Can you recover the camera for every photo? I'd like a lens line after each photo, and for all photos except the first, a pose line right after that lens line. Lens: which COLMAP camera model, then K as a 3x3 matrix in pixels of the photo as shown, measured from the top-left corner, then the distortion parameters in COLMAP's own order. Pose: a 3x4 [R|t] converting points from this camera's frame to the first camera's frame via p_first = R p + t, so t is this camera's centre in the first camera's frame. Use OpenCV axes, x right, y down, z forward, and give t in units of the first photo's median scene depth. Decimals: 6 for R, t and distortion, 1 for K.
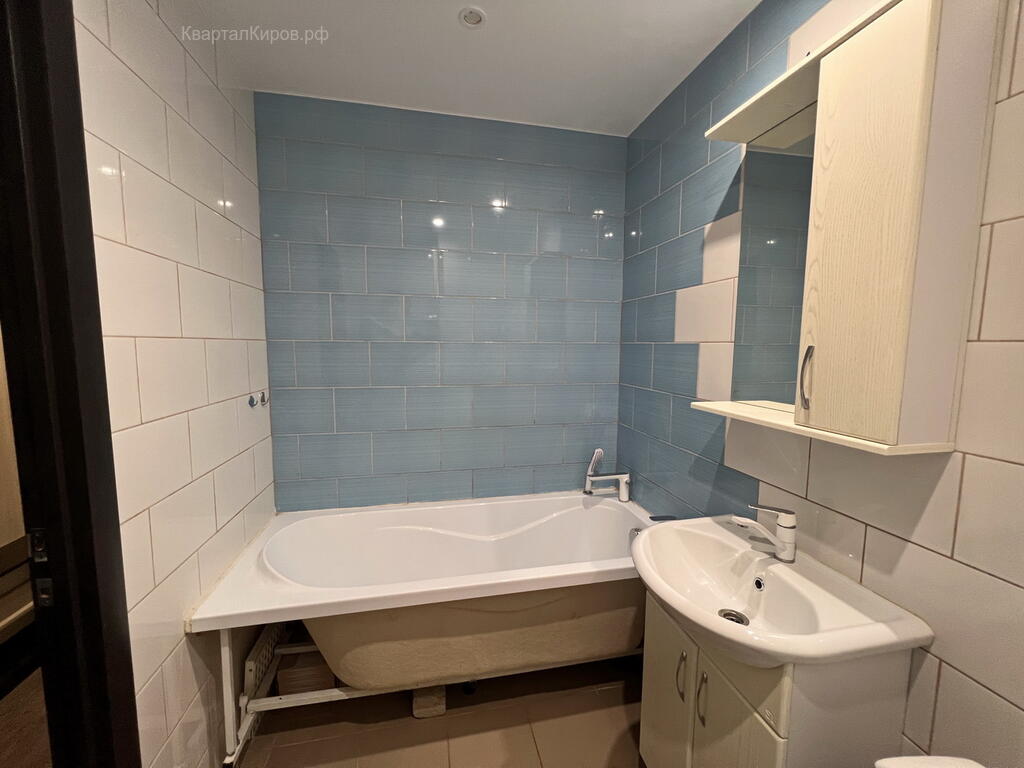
lens RADIAL K [[409.9, 0, 512.0], [0, 409.9, 384.0], [0, 0, 1]] dist [-0.000737, -0.000034]
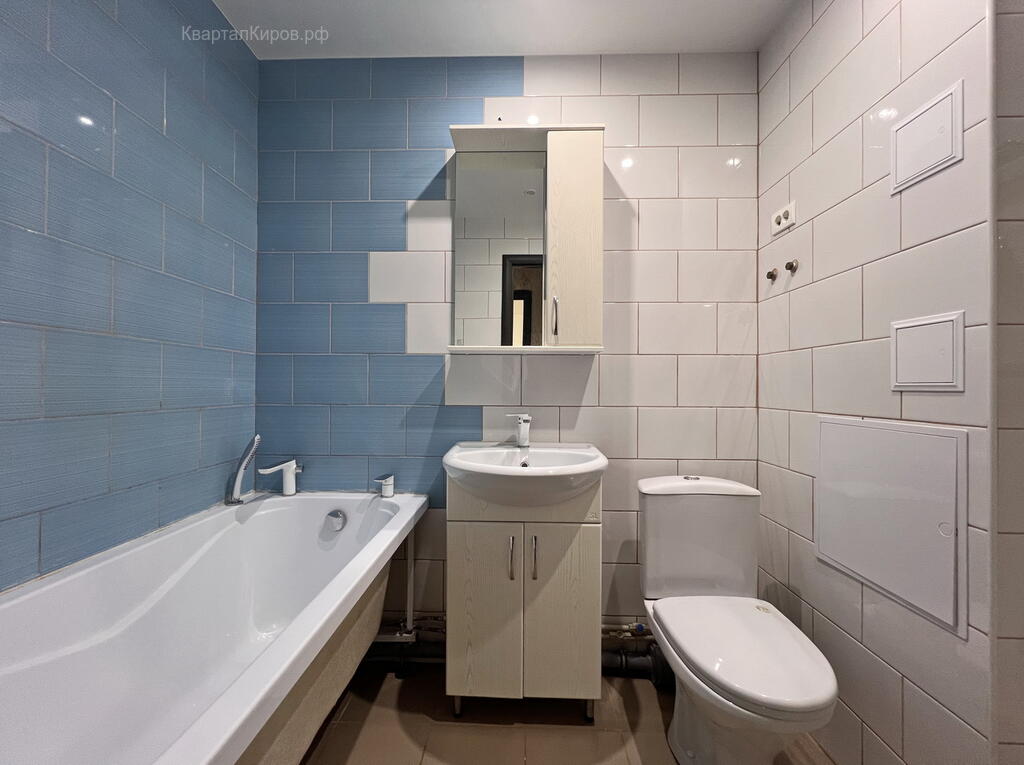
lens RADIAL K [[412.3, 0, 510.4], [0, 412.3, 383.6], [0, 0, 1]] dist [0.000008, 0.000056]
pose [[0.231838, 0.003479, 0.972748, -0.579946], [0.091843, 0.995448, -0.025450, 0.176457], [-0.968409, 0.095241, 0.230463, 0.514032]]
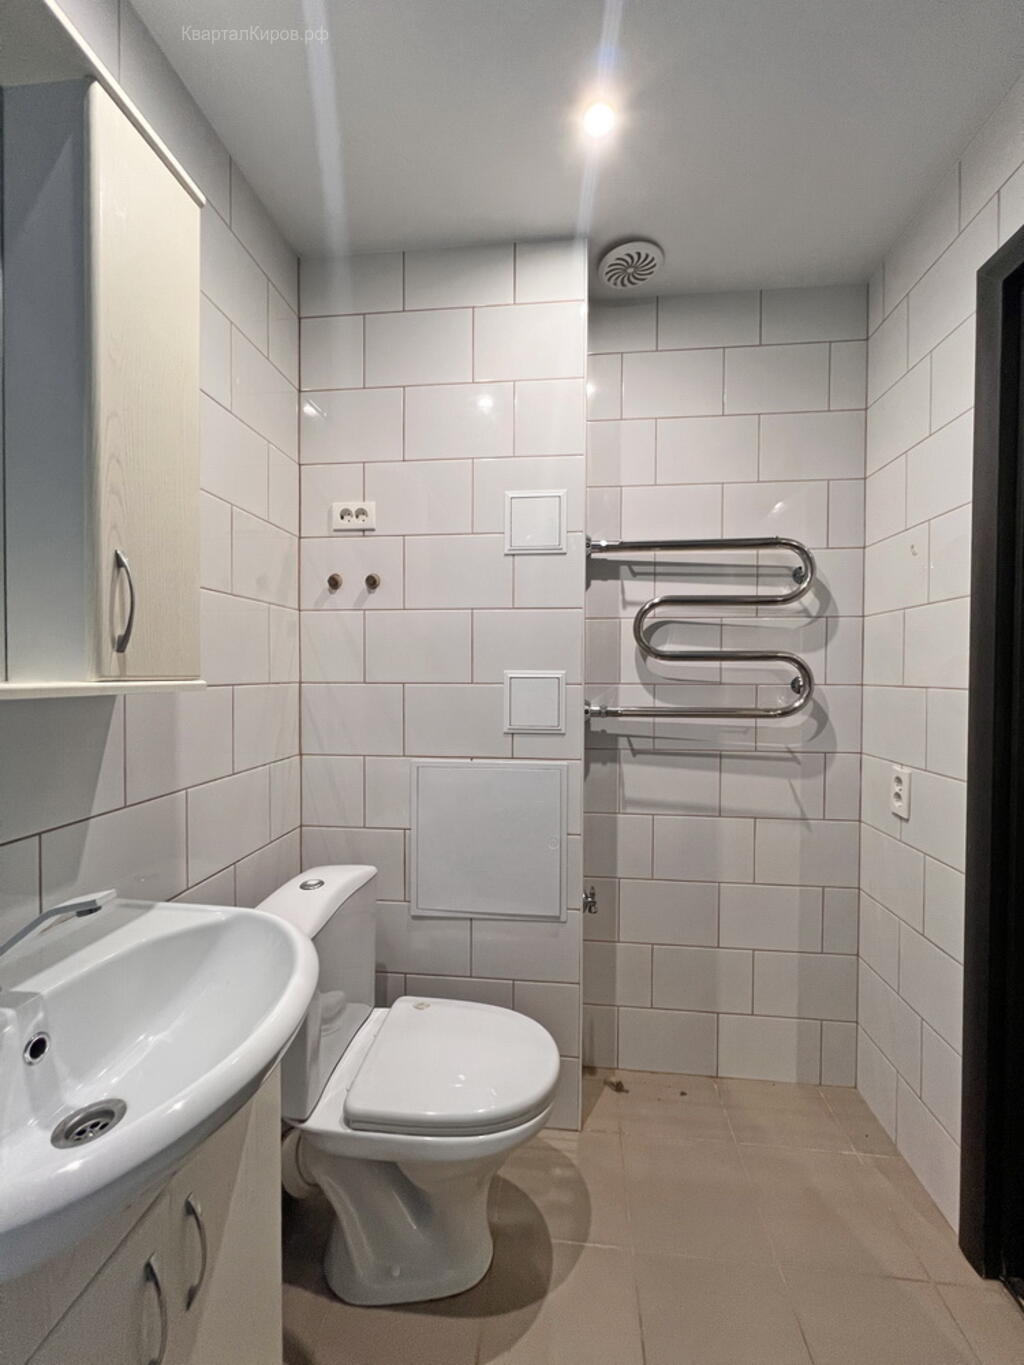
lens RADIAL K [[549.6, 0, 516.4], [0, 549.6, 683.5], [0, 0, 1]] dist [0.000008, 0.000056]
pose [[-0.952845, -0.014061, 0.303131, -0.067662], [0.022156, 0.993036, 0.115708, 0.015726], [-0.302647, 0.116968, -0.945898, 1.017612]]
